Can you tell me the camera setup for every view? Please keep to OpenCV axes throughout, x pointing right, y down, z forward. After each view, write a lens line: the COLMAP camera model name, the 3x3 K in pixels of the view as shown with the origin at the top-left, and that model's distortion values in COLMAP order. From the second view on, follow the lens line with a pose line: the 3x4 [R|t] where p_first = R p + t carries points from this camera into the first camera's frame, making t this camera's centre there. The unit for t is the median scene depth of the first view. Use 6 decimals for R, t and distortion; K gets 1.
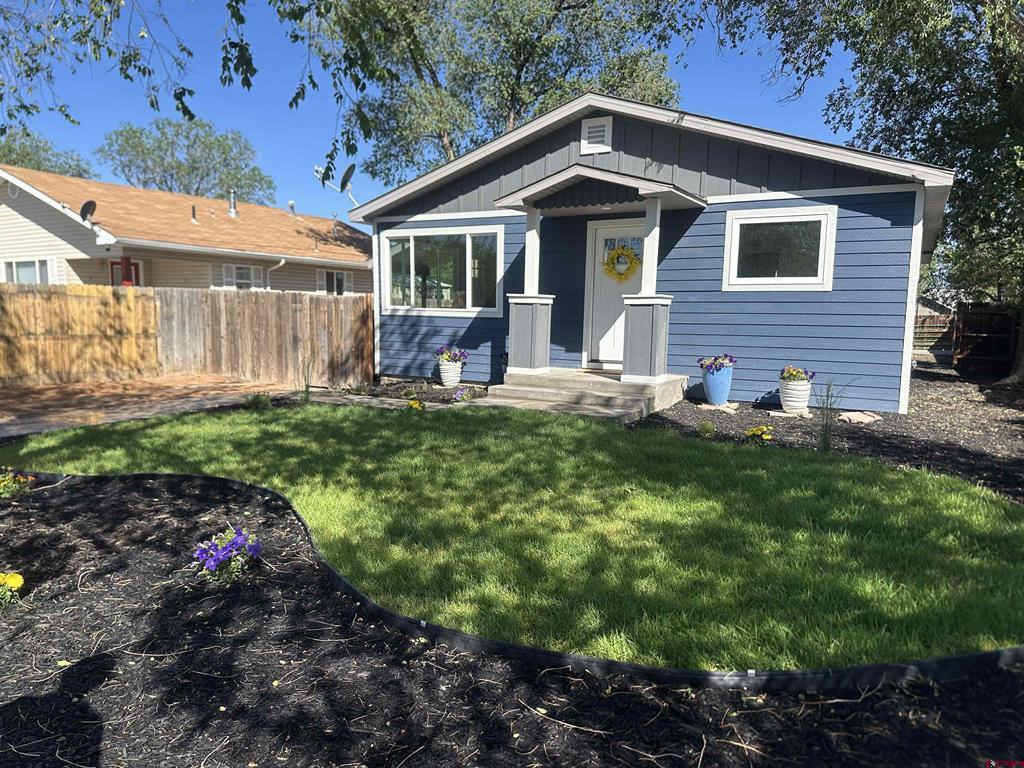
lens RADIAL K [[716.4, 0, 514.3], [0, 716.4, 389.9], [0, 0, 1]] dist [0.112407, -0.153044]
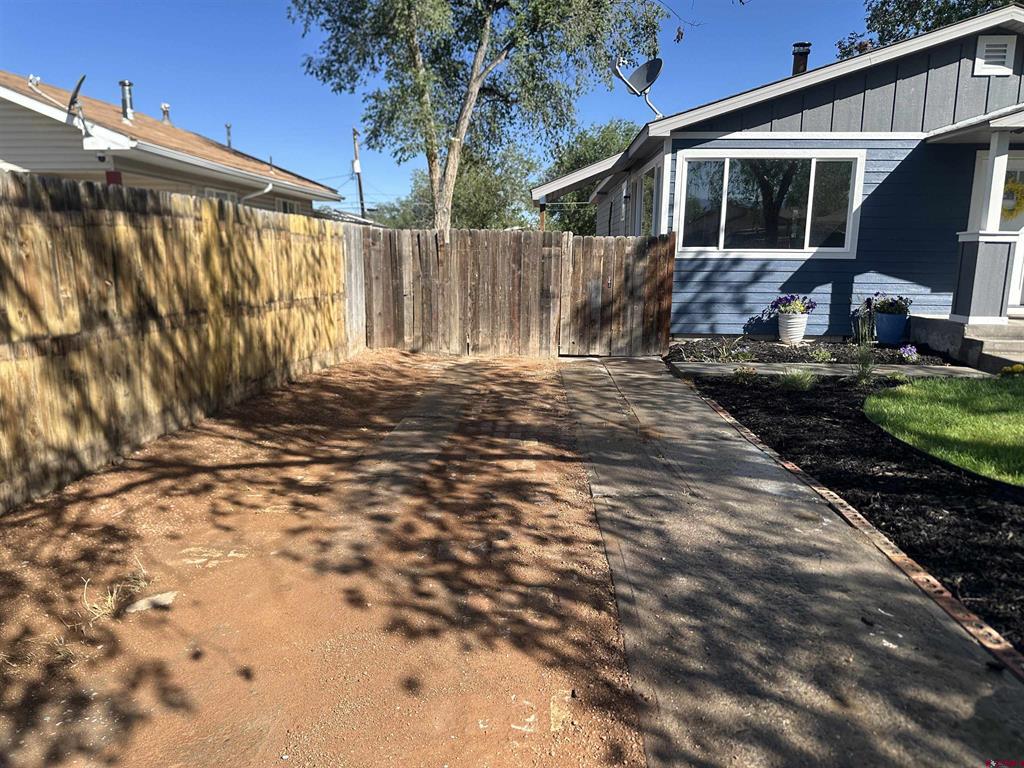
lens RADIAL K [[673.0, 0, 512.0], [0, 673.0, 384.0], [0, 0, 1]] dist [0.004711, -0.002928]
pose [[0.875020, -0.106934, 0.472129, -0.710195], [0.063094, 0.992170, 0.107785, -0.058737], [-0.479958, -0.064525, 0.874915, 0.433054]]
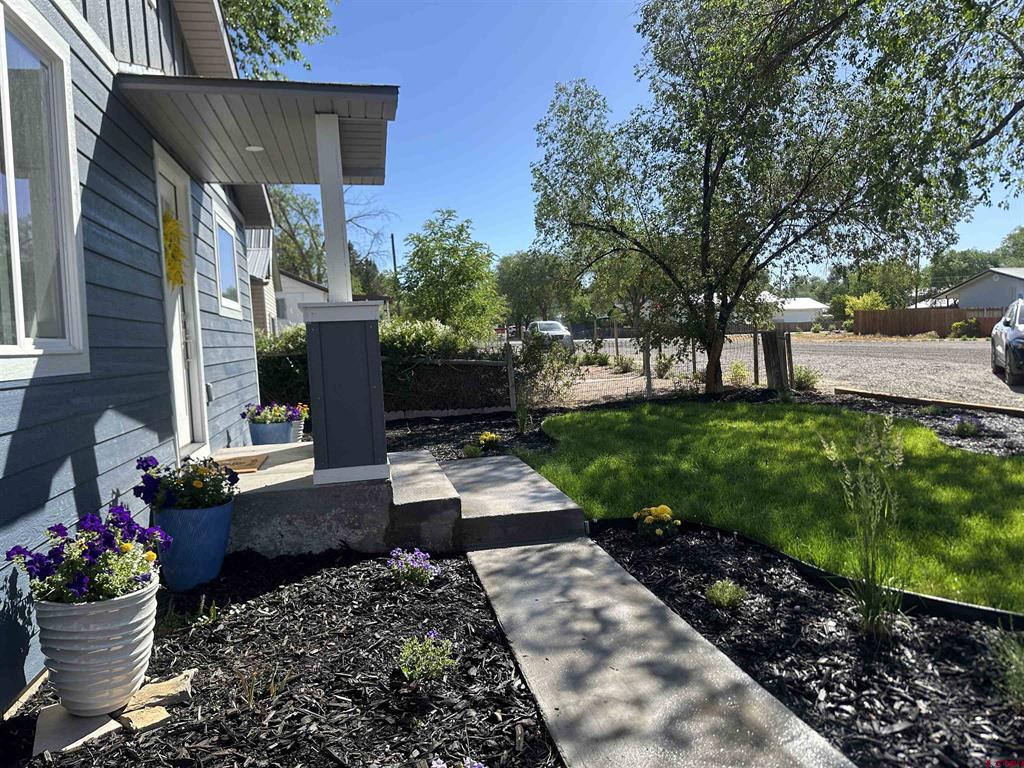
lens RADIAL K [[716.4, 0, 514.3], [0, 716.4, 389.9], [0, 0, 1]] dist [0.112407, -0.153044]
pose [[-0.701357, -0.034473, 0.711976, -0.310971], [0.112054, 0.981079, 0.157885, -0.109783], [-0.703948, 0.190514, -0.684223, 0.982907]]
